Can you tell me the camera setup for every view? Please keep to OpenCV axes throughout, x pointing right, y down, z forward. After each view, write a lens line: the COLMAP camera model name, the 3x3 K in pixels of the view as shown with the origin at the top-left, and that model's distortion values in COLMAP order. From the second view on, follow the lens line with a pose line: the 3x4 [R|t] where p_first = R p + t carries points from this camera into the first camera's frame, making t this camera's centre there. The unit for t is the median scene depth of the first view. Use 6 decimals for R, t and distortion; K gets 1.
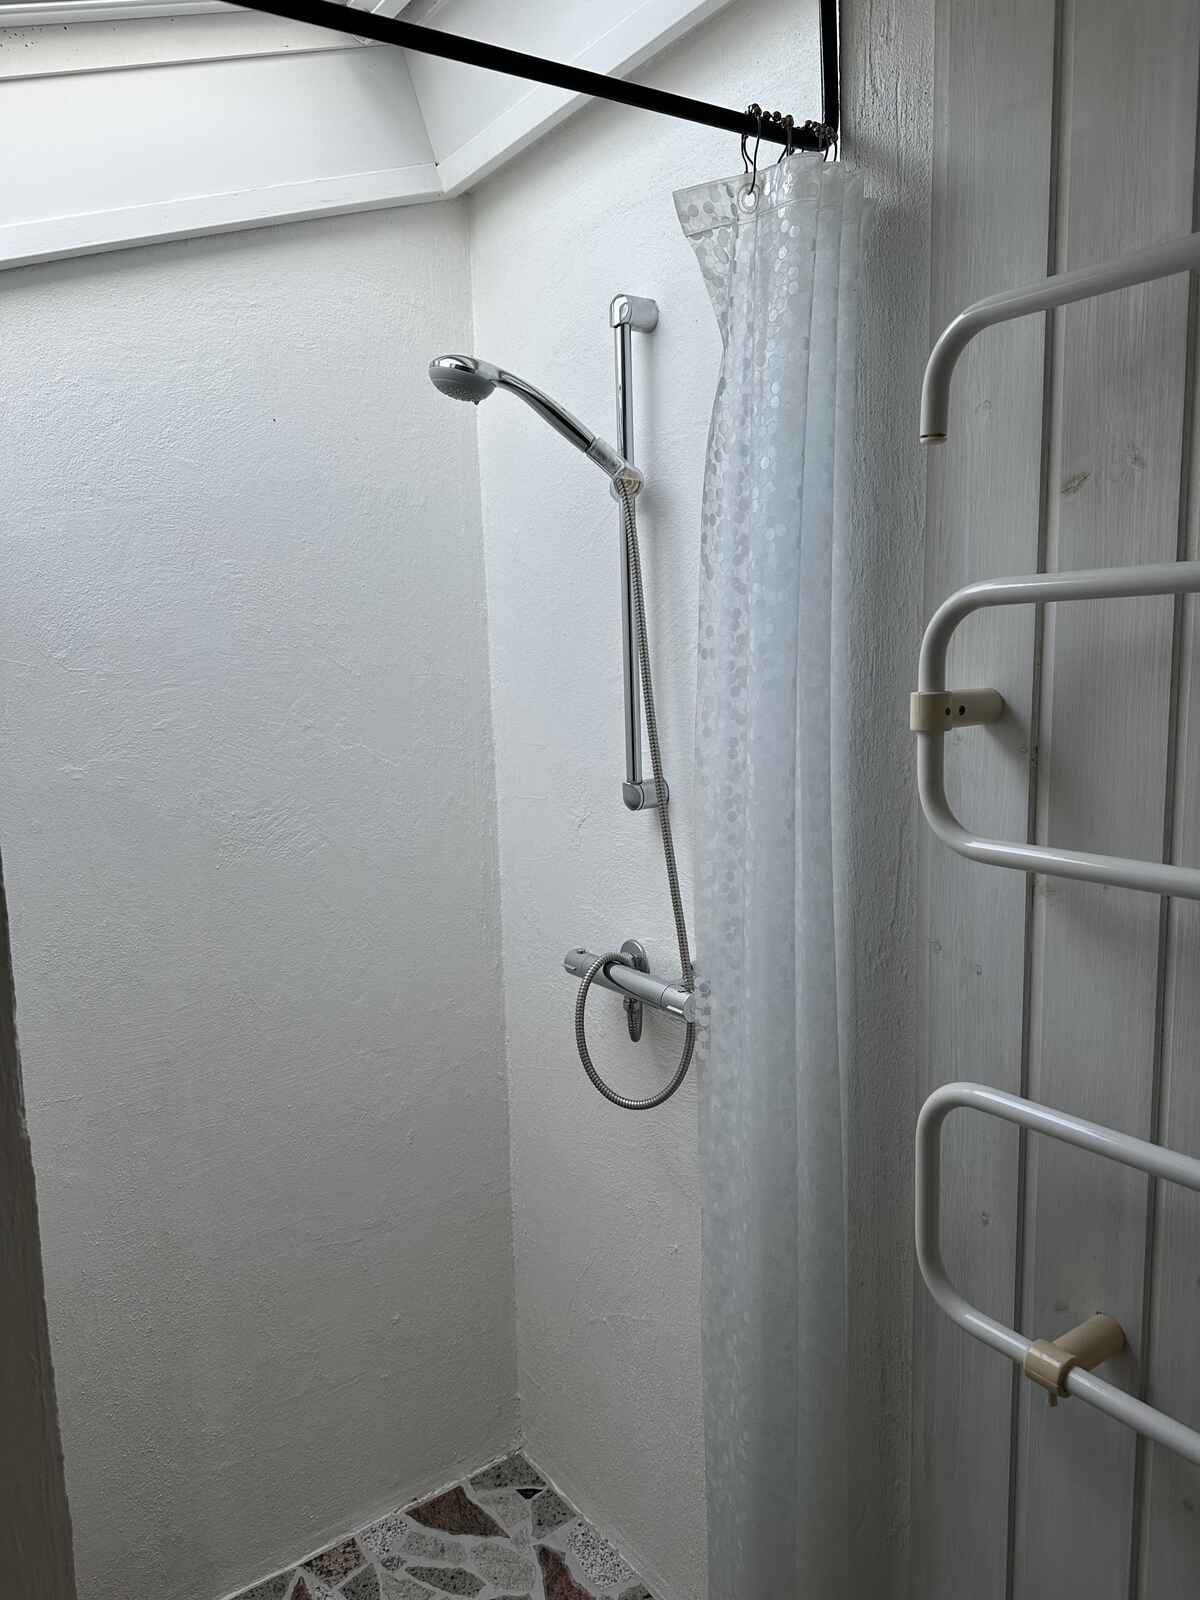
lens RADIAL K [[1139.2, 0, 597.9], [0, 1139.2, 813.6], [0, 0, 1]] dist [0.027000, -0.014658]
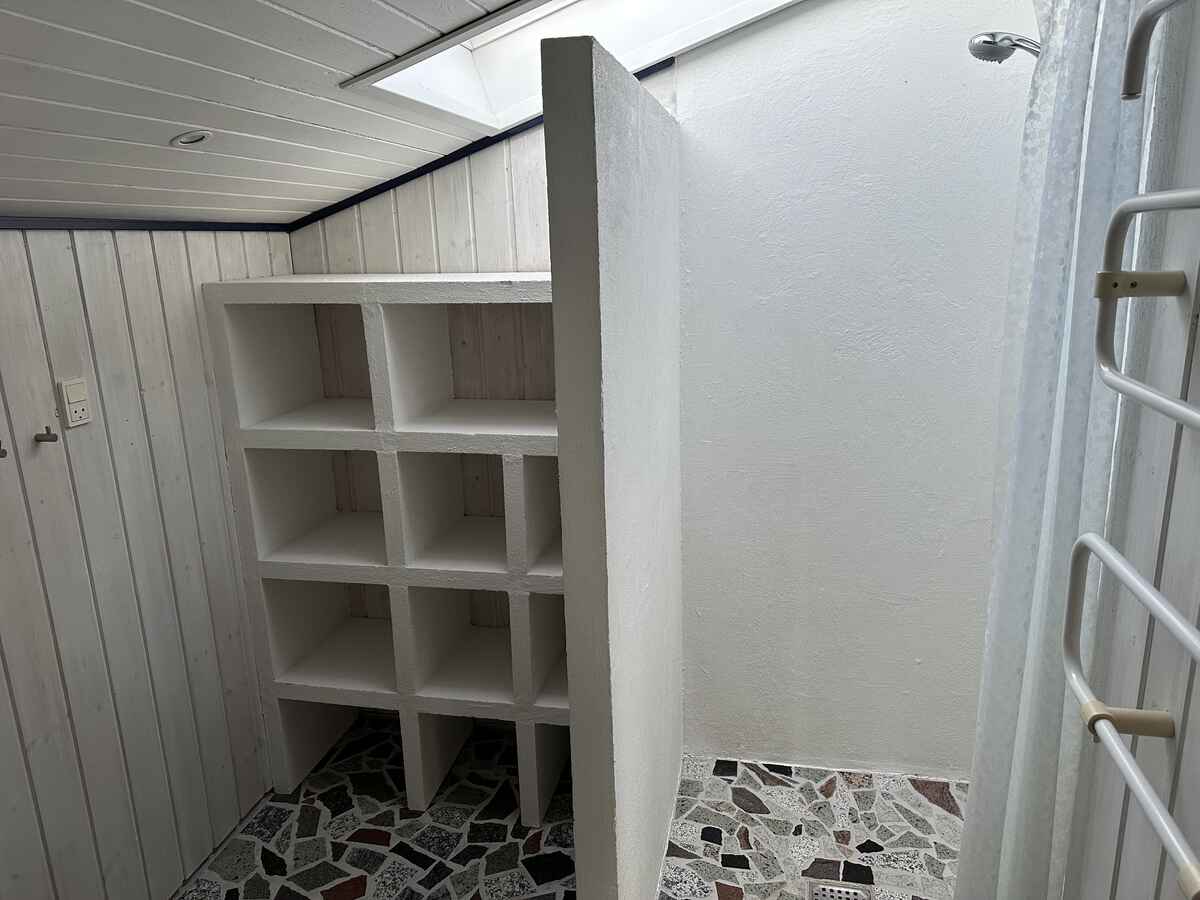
lens RADIAL K [[854.4, 0, 603.8], [0, 854.4, 446.3], [0, 0, 1]] dist [0.027000, -0.014658]
pose [[0.679588, 0.181719, -0.710731, 0.347213], [-0.096605, 0.982565, 0.158850, 0.001564], [0.727205, -0.039293, 0.685295, -0.128622]]
